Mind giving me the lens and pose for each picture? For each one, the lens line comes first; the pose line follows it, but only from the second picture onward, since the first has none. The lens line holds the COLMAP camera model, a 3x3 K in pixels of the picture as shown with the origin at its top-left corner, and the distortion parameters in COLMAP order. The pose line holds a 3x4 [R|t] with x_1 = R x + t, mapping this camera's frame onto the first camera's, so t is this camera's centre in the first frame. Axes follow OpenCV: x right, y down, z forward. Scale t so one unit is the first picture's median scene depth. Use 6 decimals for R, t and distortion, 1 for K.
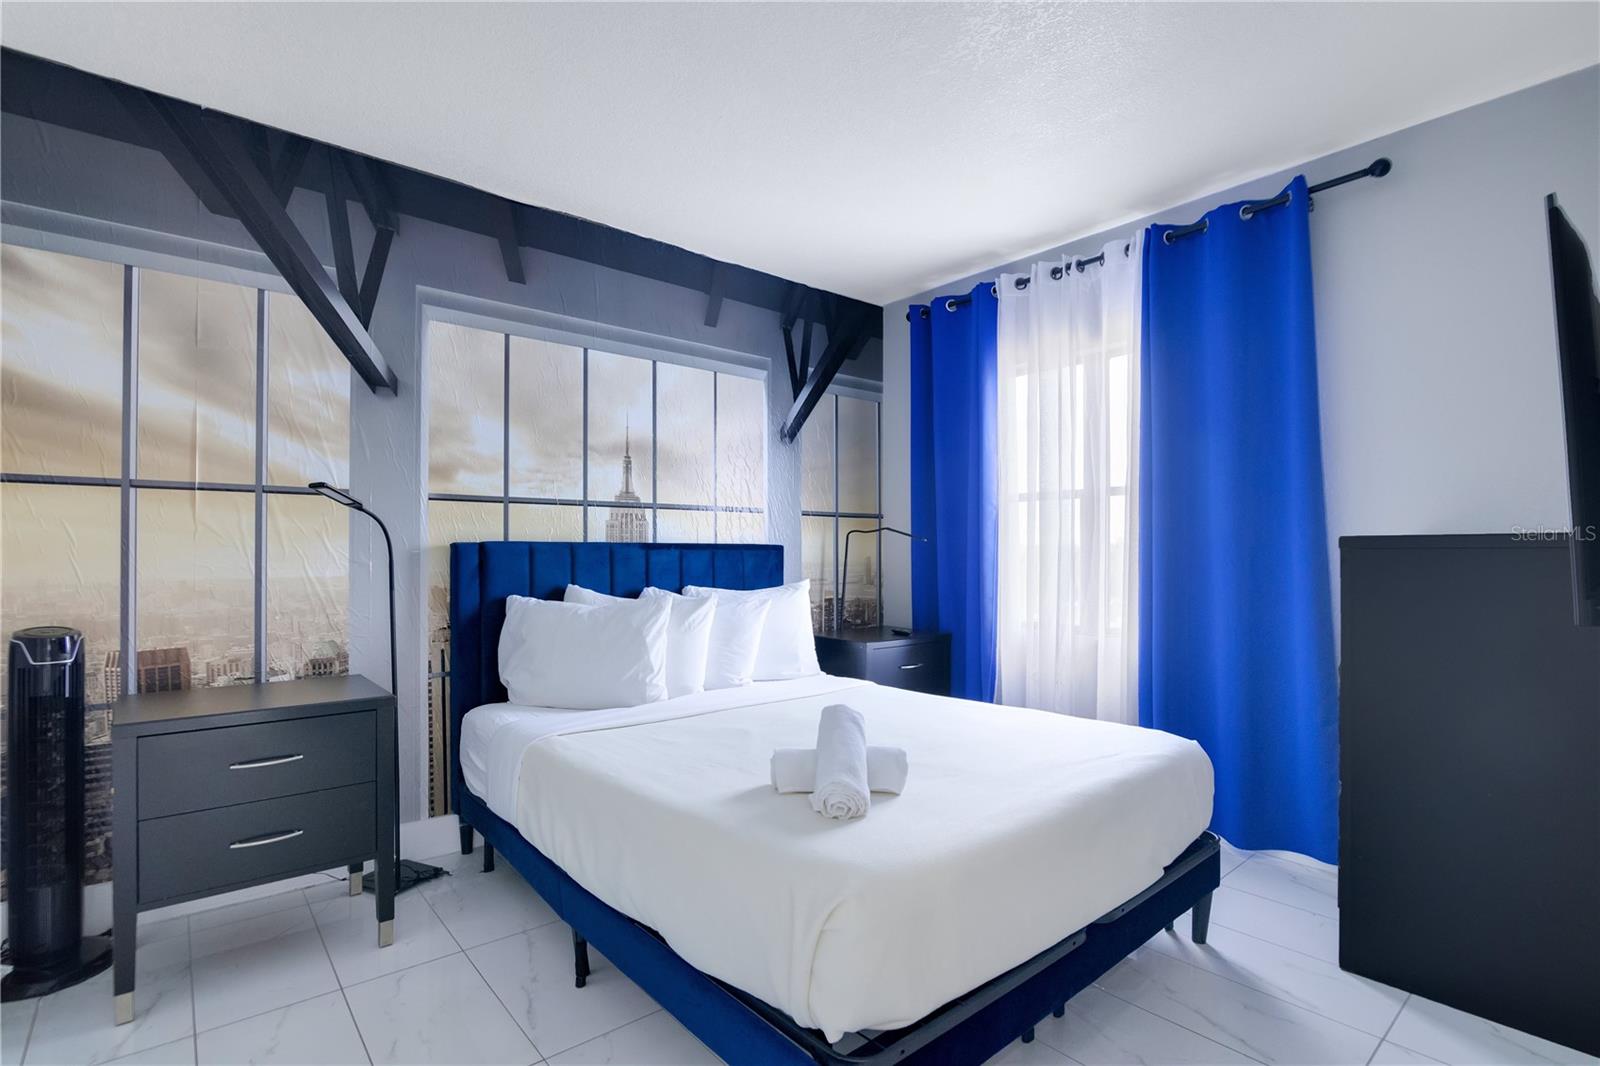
lens RADIAL K [[758.2, 0, 800.0], [0, 758.2, 533.0], [0, 0, 1]] dist [-0.031830, -0.000034]
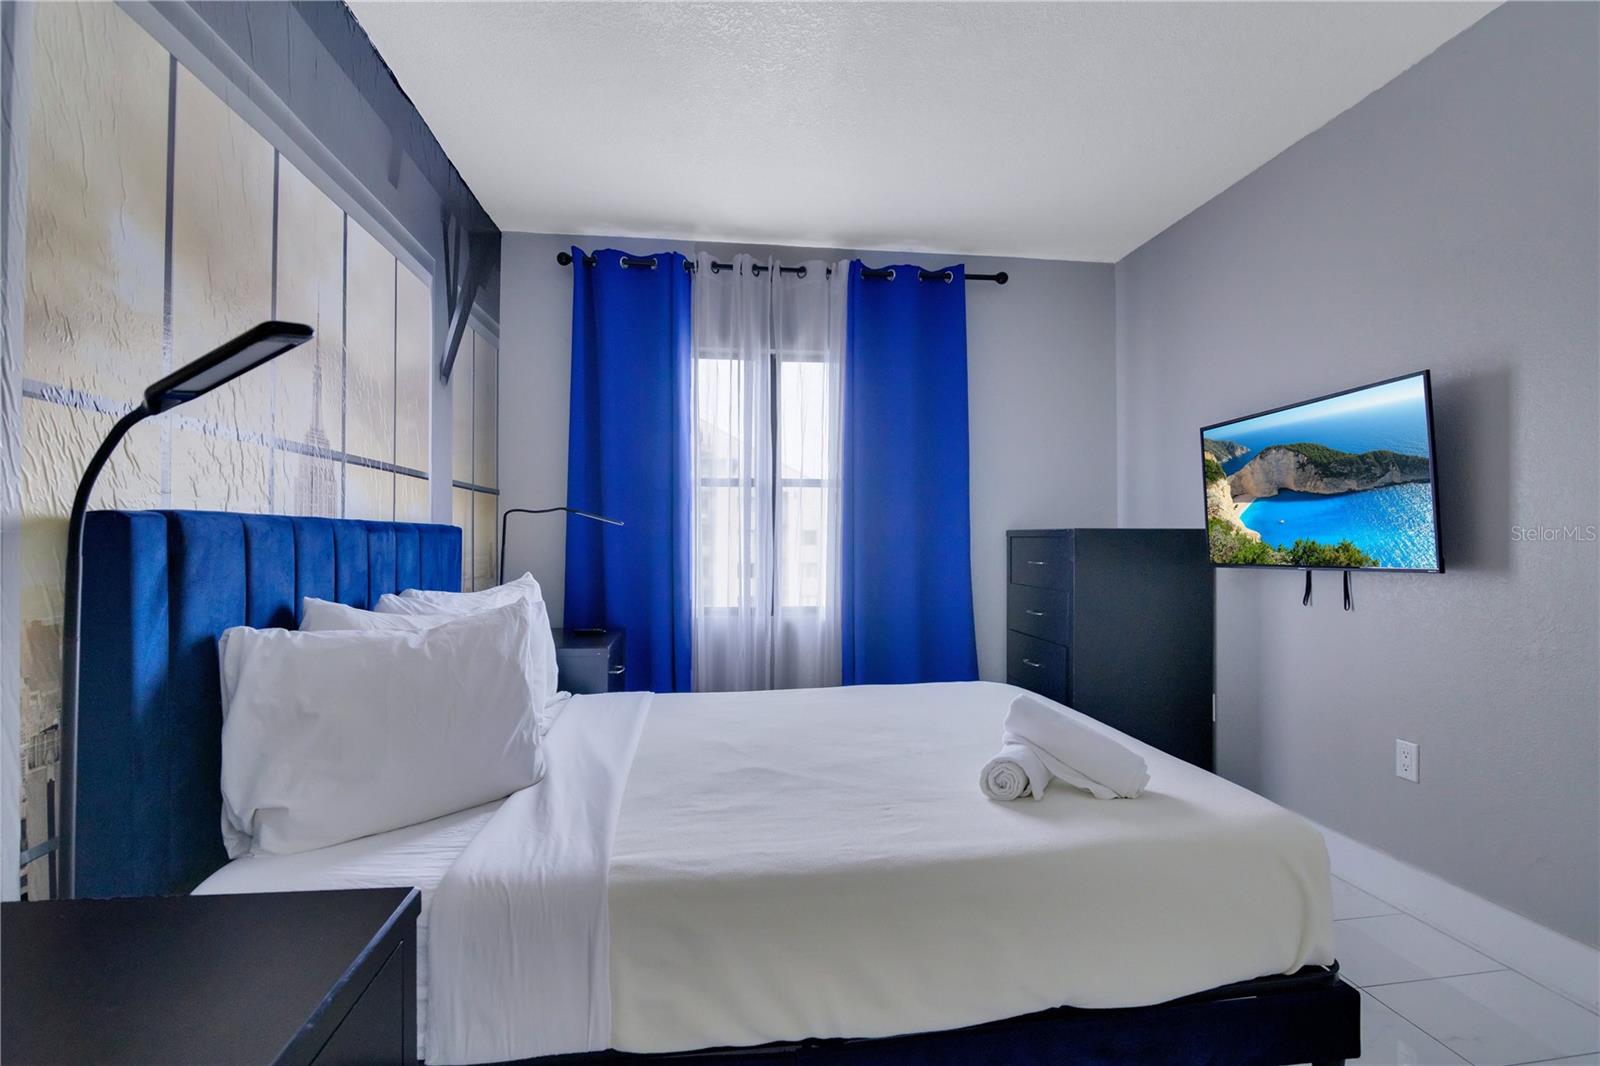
lens RADIAL K [[729.7, 0, 800.0], [0, 729.7, 533.0], [0, 0, 1]] dist [-0.032750, 0.000071]
pose [[0.541859, 0.005907, 0.840449, -0.490548], [-0.027364, 0.999569, 0.010617, 0.008131], [-0.840024, -0.028751, 0.541787, 0.407349]]
